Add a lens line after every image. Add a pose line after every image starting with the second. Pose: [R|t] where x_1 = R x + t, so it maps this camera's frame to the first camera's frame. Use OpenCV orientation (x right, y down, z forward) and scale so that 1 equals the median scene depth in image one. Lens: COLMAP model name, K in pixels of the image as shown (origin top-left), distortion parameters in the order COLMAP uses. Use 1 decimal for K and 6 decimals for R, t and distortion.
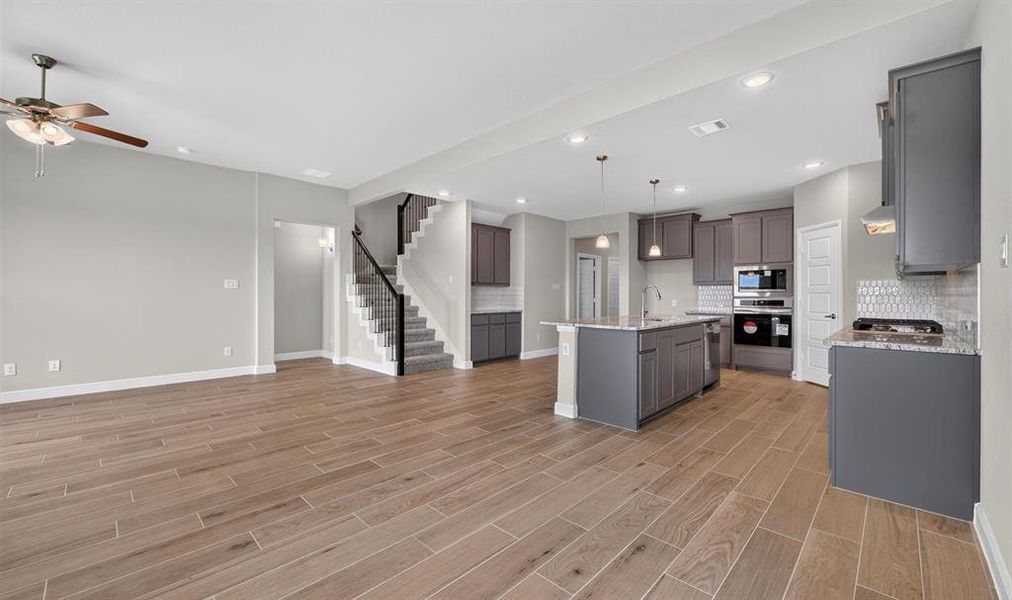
lens RADIAL K [[405.2, 0, 510.3], [0, 405.2, 297.3], [0, 0, 1]] dist [-0.004501, -0.000624]
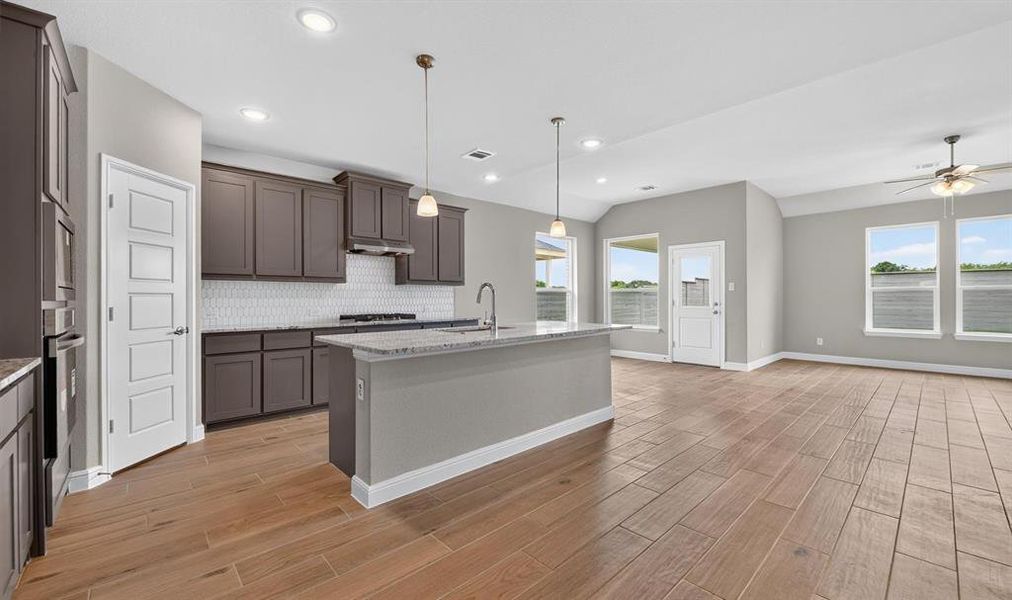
lens RADIAL K [[406.7, 0, 510.0], [0, 406.7, 301.0], [0, 0, 1]] dist [-0.012181, -0.000244]
pose [[-0.998764, 0.001244, 0.049689, 0.221180], [0.001871, 0.999919, 0.012576, -0.005575], [-0.049670, 0.012654, -0.998686, 1.412792]]
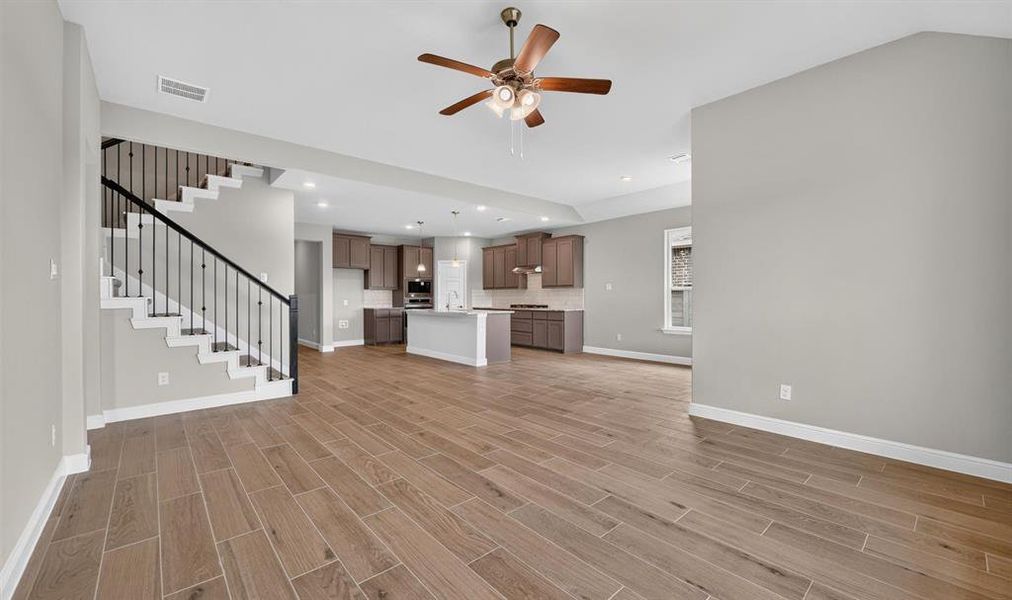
lens RADIAL K [[405.2, 0, 510.3], [0, 405.2, 297.3], [0, 0, 1]] dist [-0.004501, -0.000624]
pose [[0.077374, -0.003653, 0.996995, -1.106446], [0.007506, 0.999967, 0.003082, -0.003630], [-0.996974, 0.007245, 0.077399, 0.515070]]
